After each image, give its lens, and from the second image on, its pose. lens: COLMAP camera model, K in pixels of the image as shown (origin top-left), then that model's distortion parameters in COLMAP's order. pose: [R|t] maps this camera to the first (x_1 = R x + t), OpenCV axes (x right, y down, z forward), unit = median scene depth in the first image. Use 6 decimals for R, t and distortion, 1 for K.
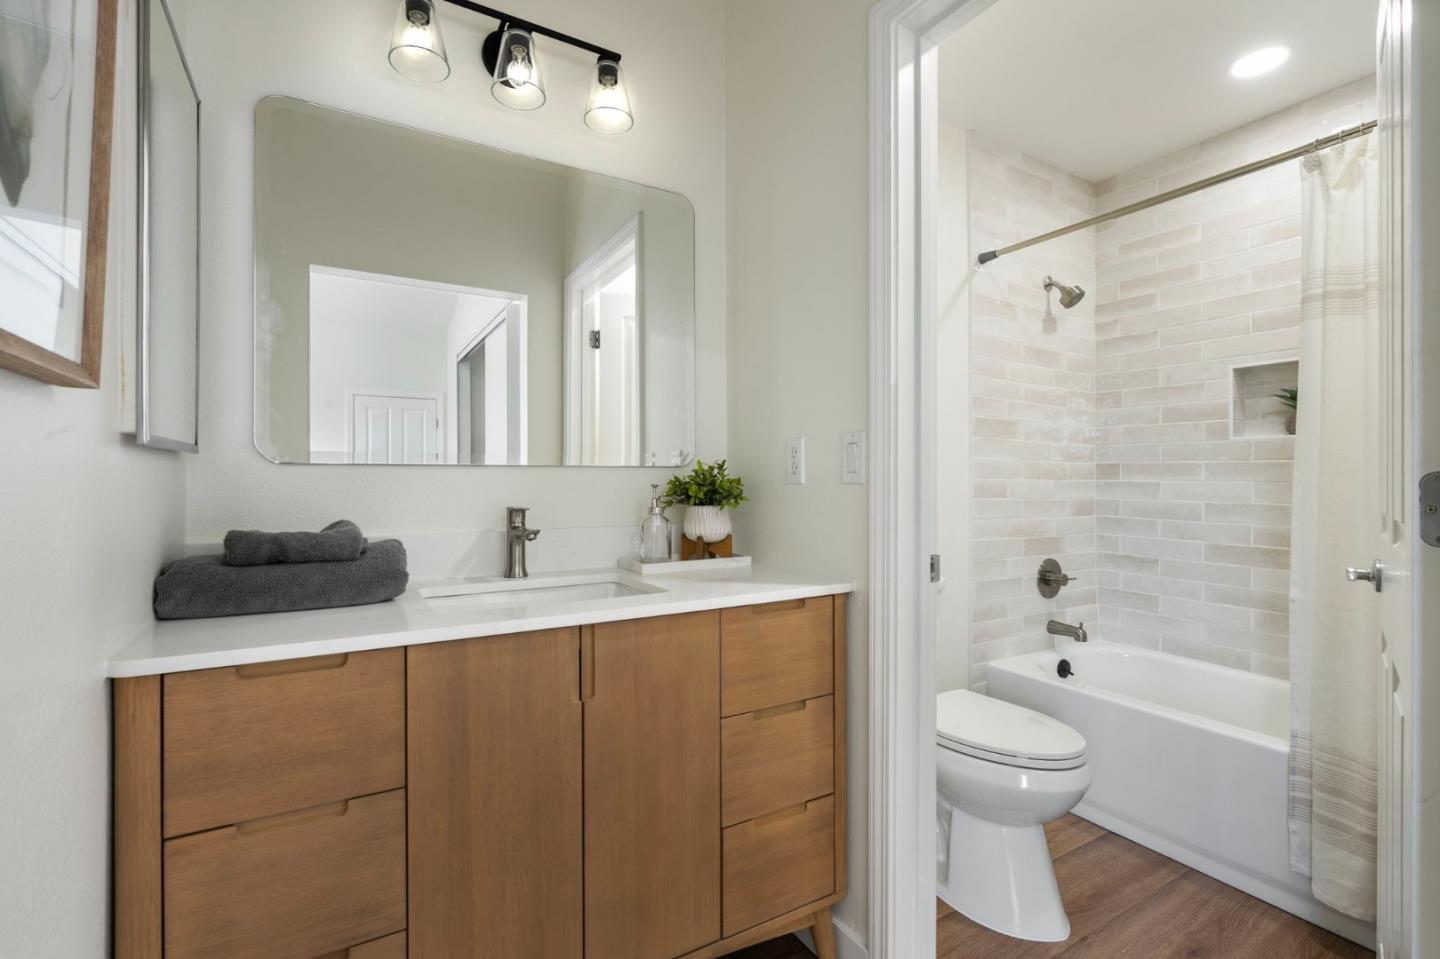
lens RADIAL K [[656.8, 0, 720.0], [0, 656.8, 479.5], [0, 0, 1]] dist [-0.001091, -0.000178]
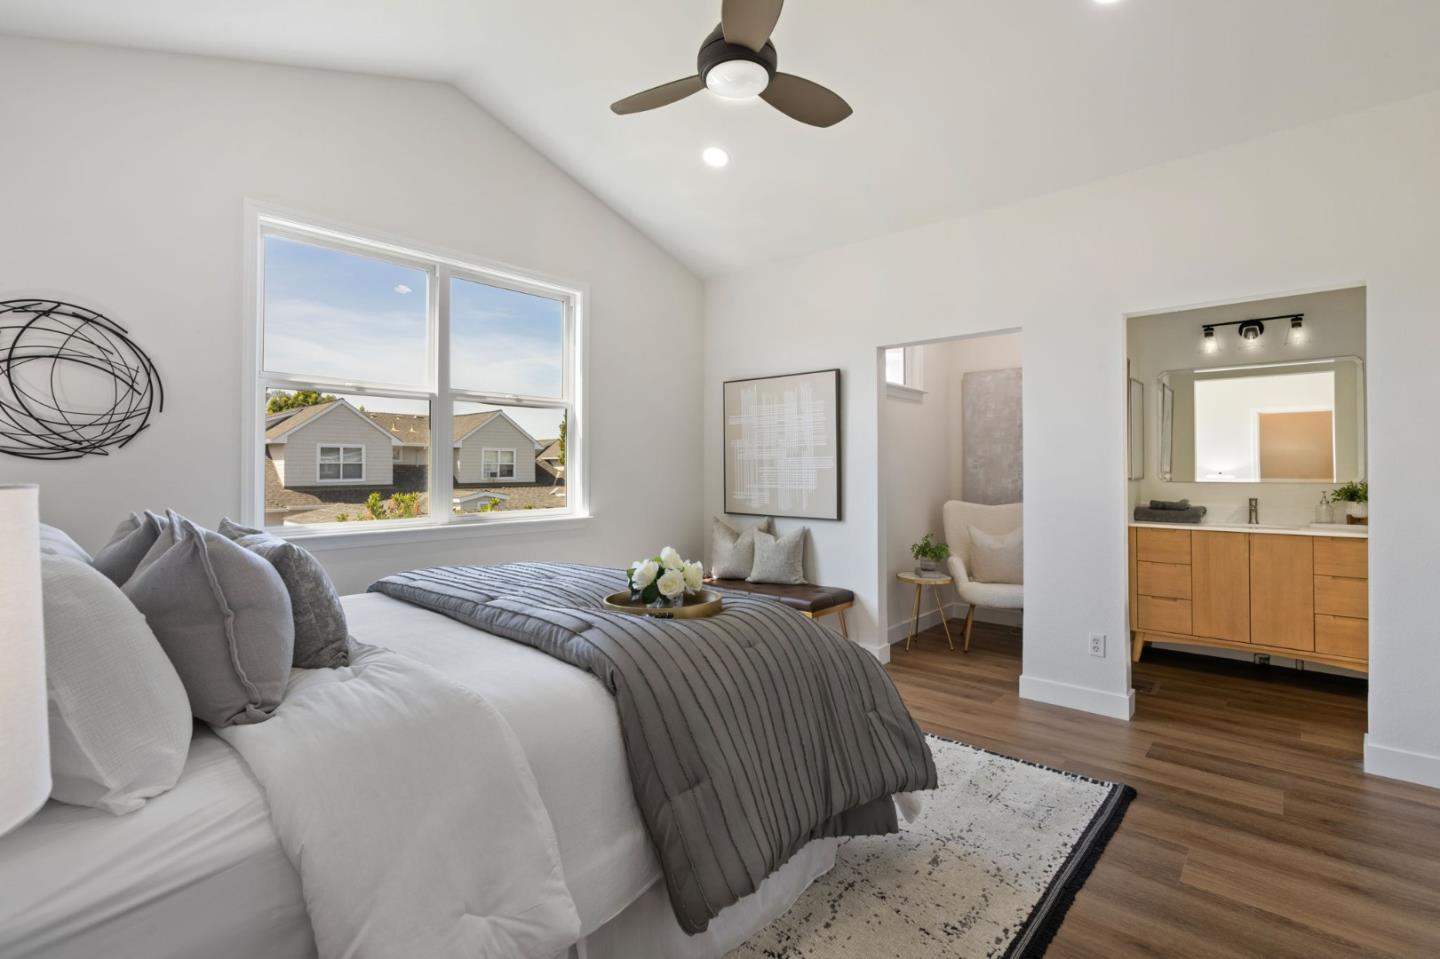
lens RADIAL K [[658.5, 0, 719.4], [0, 658.5, 456.2], [0, 0, 1]] dist [0.000024, -0.000010]
pose [[0.291542, -0.013043, -0.956469, 2.283041], [0.011561, 0.999882, -0.010112, -0.178151], [0.956488, -0.008110, 0.291659, -2.639321]]
